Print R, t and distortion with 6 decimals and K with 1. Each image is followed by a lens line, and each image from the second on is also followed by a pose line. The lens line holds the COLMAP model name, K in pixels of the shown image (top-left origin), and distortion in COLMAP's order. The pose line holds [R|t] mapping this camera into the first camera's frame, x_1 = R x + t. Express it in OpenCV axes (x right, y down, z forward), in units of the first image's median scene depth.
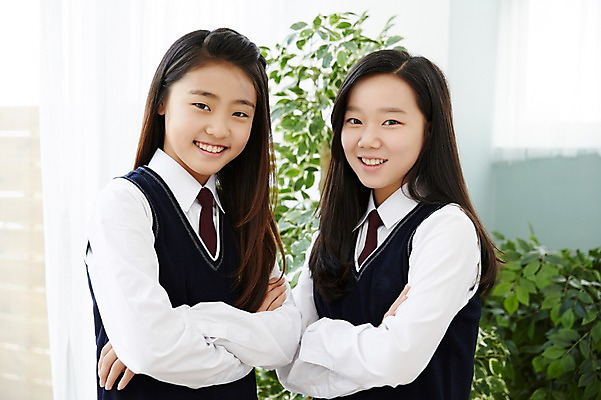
lens RADIAL K [[1147.2, 0, 307.8], [0, 1147.2, 201.6], [0, 0, 1]] dist [0.021825, 0.000000]
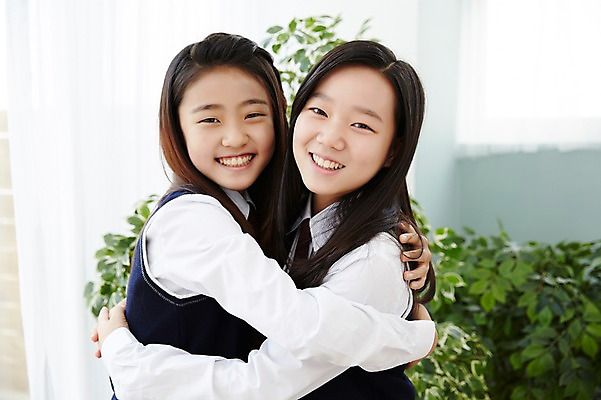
lens RADIAL K [[922.7, 0, 296.5], [0, 922.7, 201.7], [0, 0, 1]] dist [0.026950, 0.000000]
pose [[0.999391, -0.020060, 0.028548, -0.014530], [0.019268, 0.999429, 0.027741, -0.027078], [-0.029088, -0.027174, 0.999207, 0.202732]]
